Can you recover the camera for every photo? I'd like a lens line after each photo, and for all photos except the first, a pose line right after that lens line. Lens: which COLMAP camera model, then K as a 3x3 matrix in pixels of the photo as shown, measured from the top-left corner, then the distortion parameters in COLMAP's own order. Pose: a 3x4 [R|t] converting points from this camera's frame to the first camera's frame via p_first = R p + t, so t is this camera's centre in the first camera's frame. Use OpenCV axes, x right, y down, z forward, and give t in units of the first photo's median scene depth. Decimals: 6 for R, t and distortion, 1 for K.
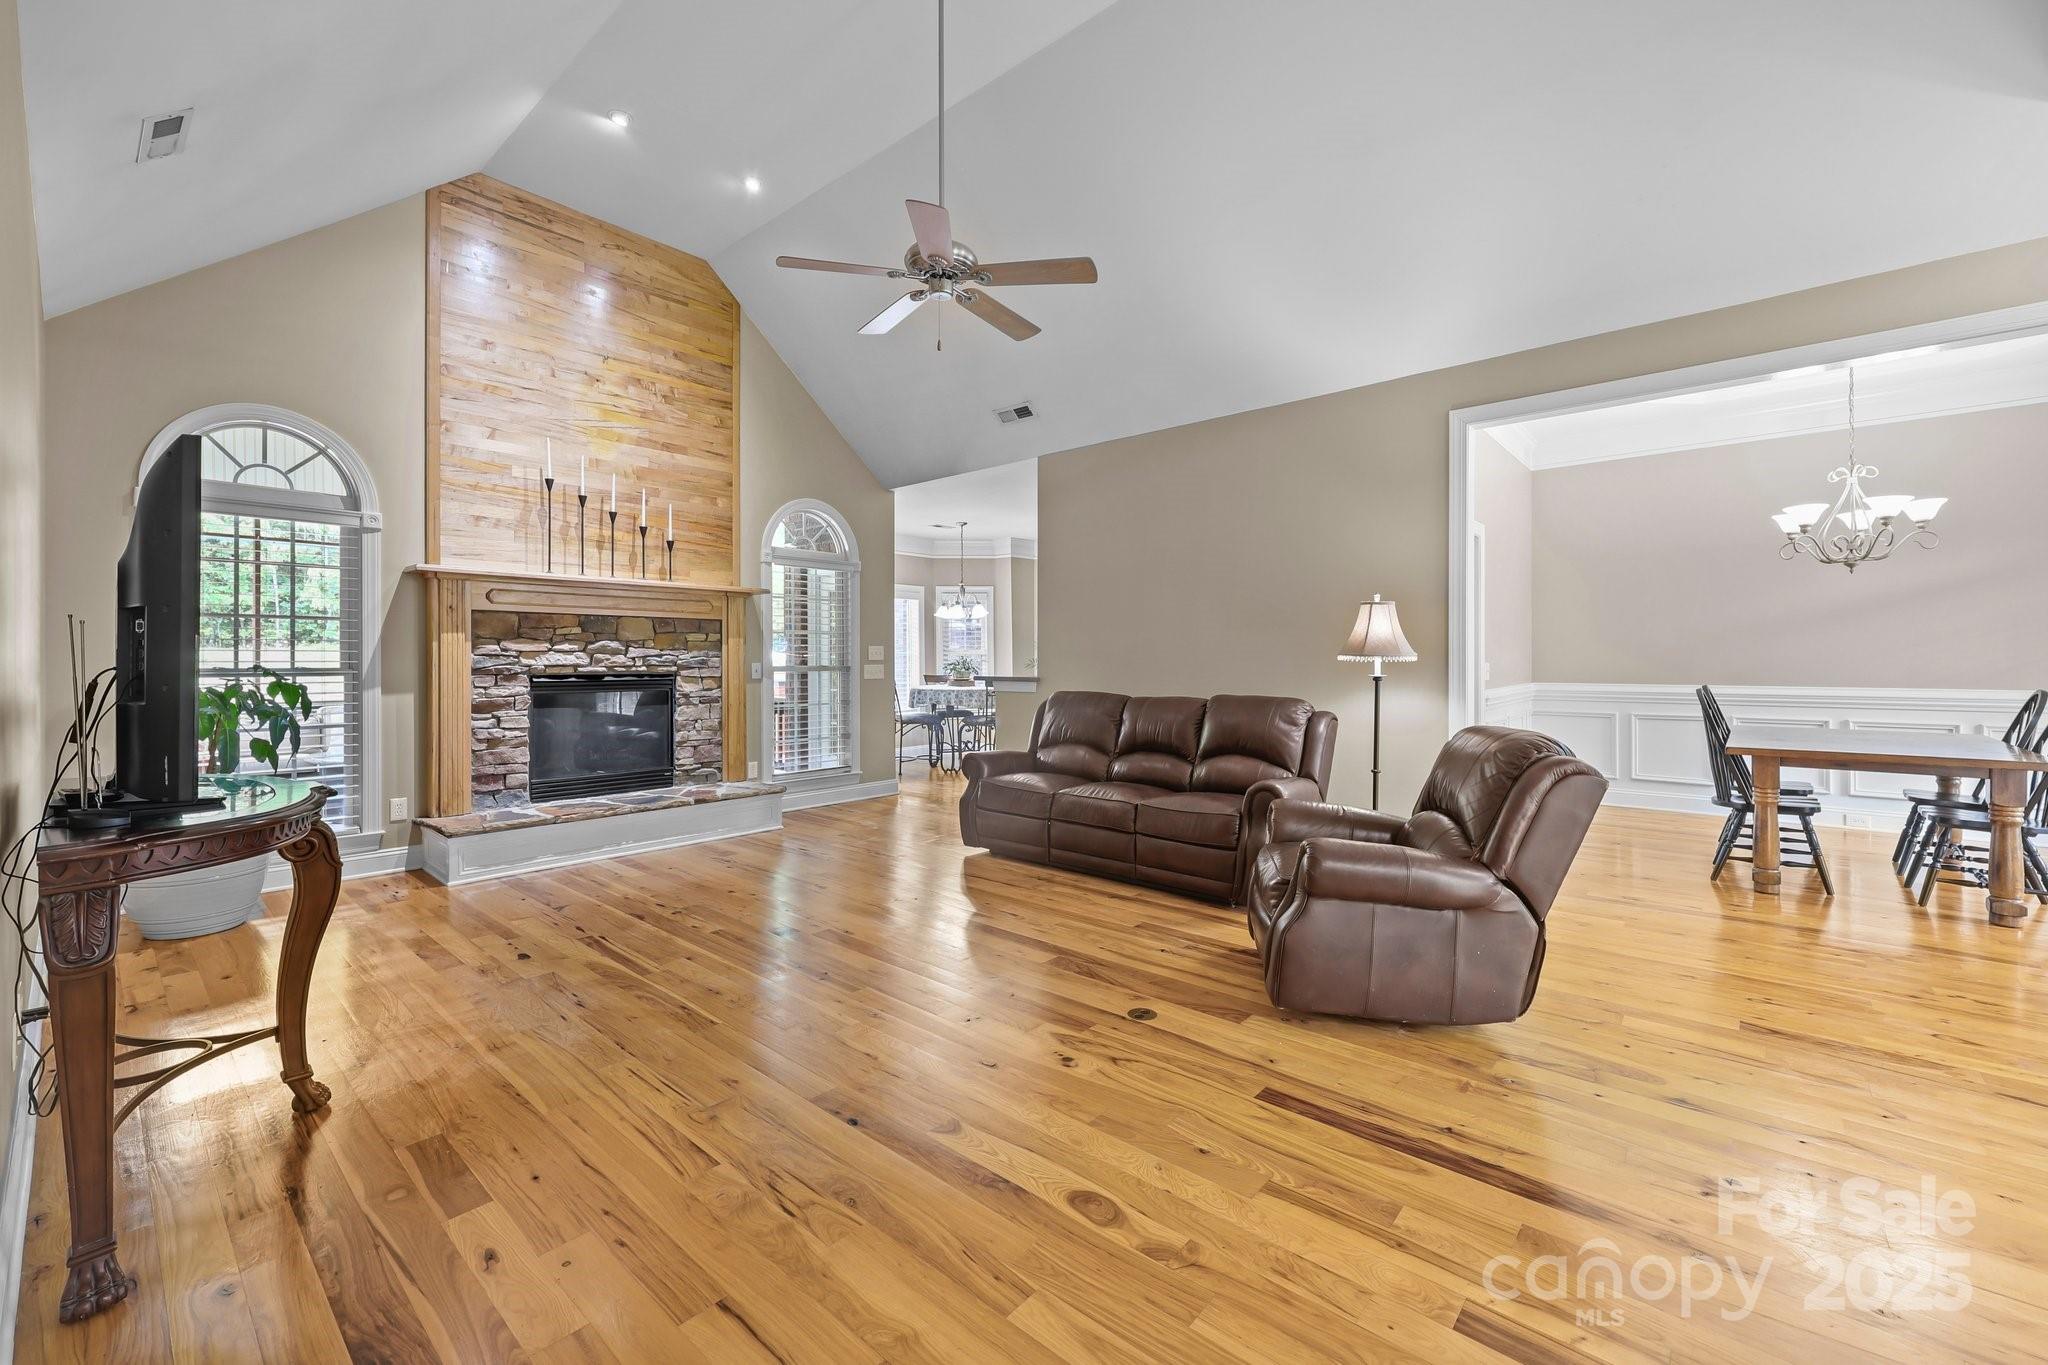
lens RADIAL K [[837.4, 0, 1029.3], [0, 837.4, 660.7], [0, 0, 1]] dist [0.002625, 0.000198]
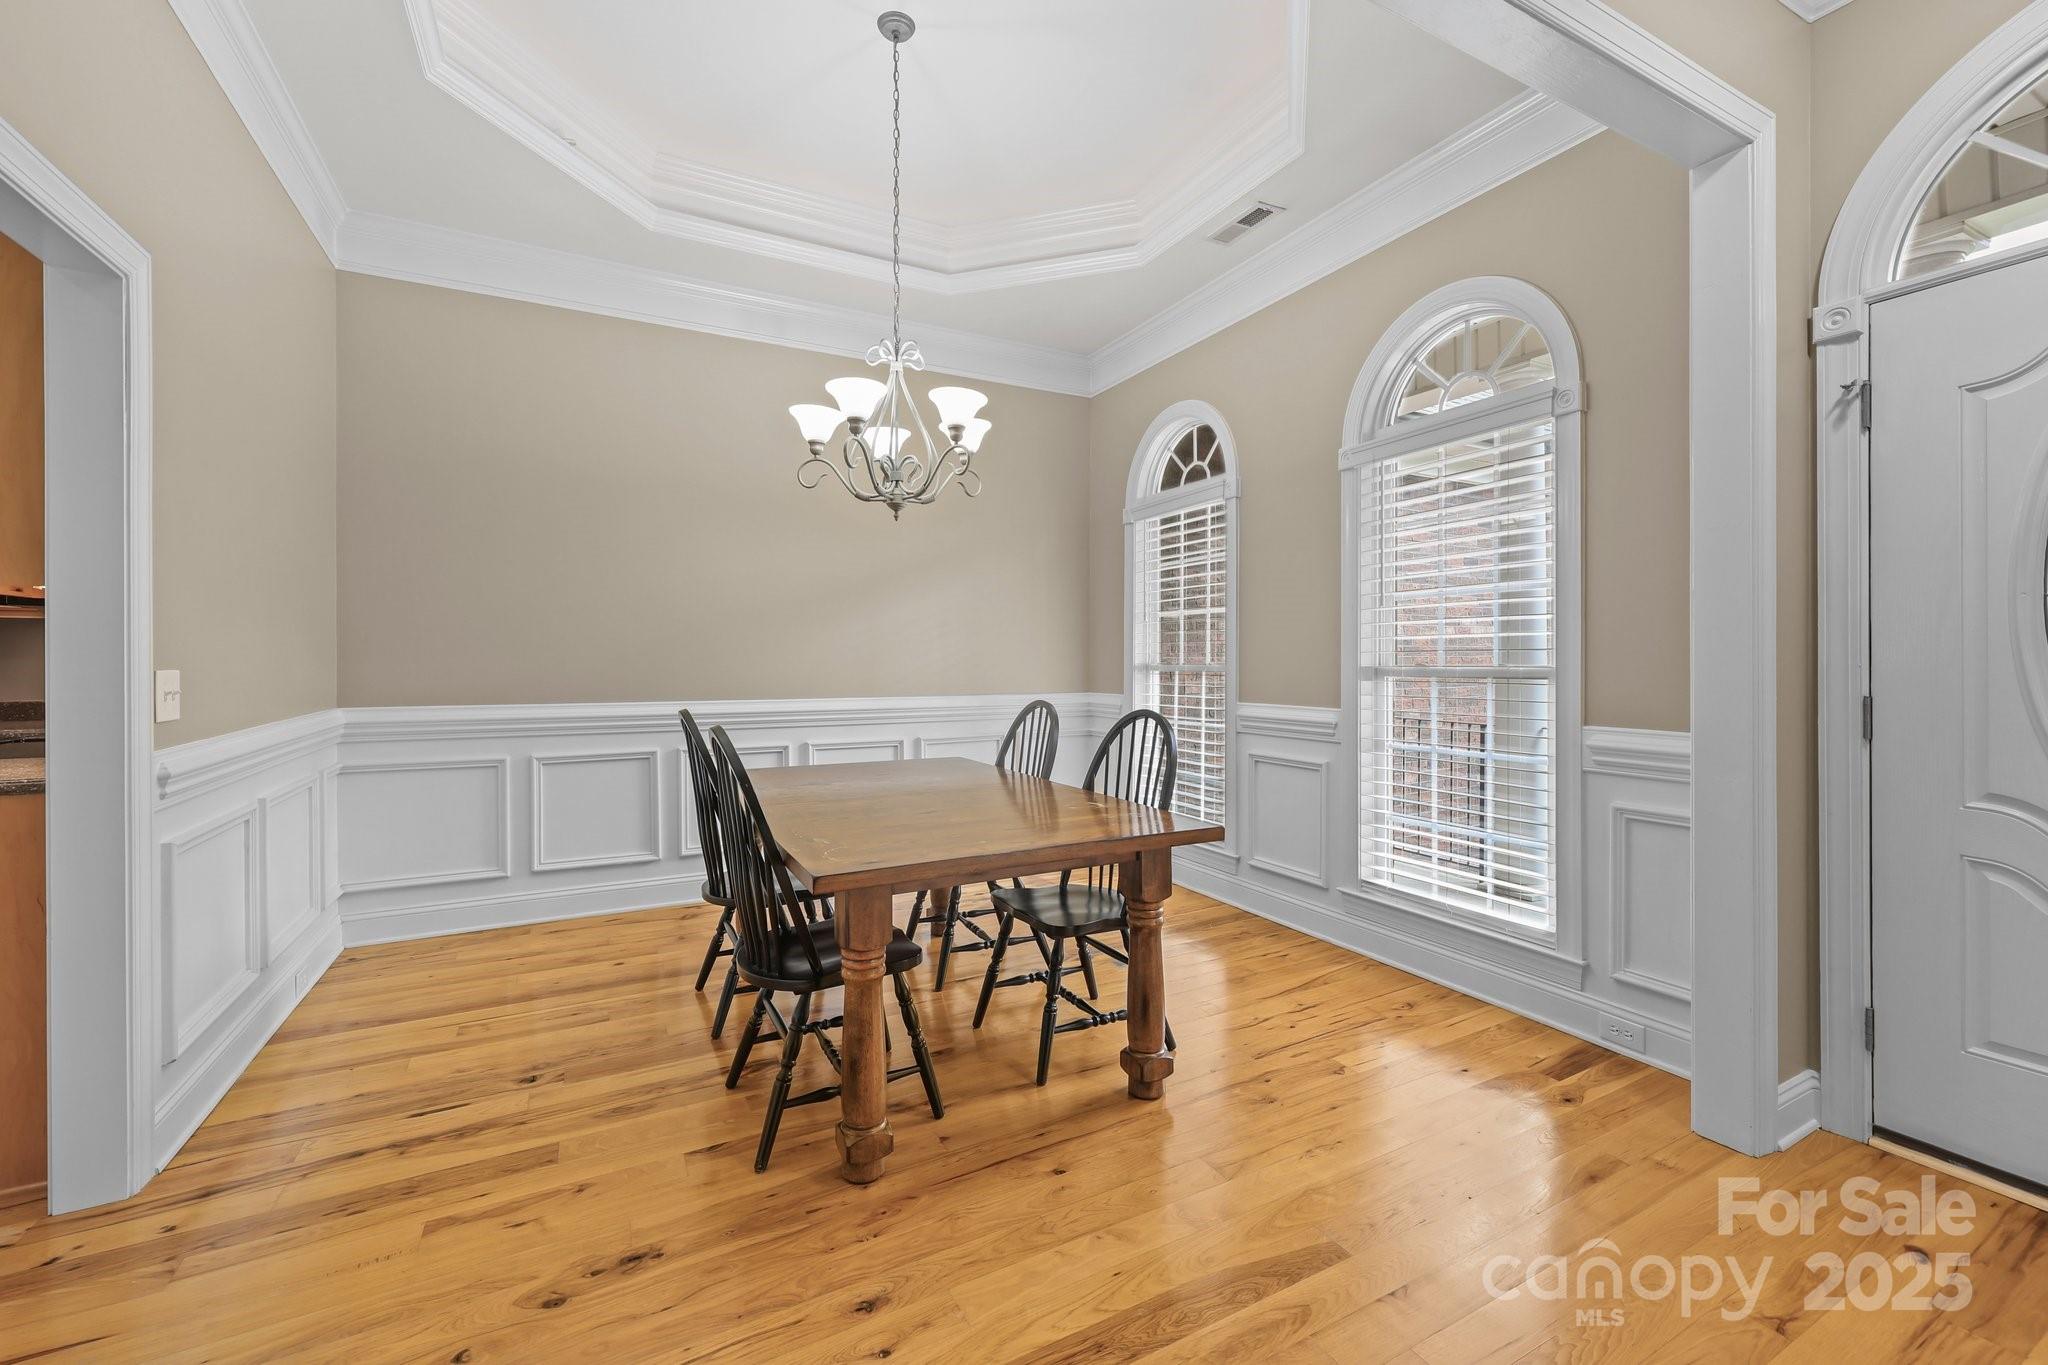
lens RADIAL K [[837.4, 0, 1033.5], [0, 837.4, 666.2], [0, 0, 1]] dist [0.002625, 0.000198]
pose [[0.360209, -0.004387, 0.932861, 0.335461], [-0.000372, 0.999988, 0.004846, -0.000879], [-0.932871, -0.002092, 0.360203, 0.516459]]
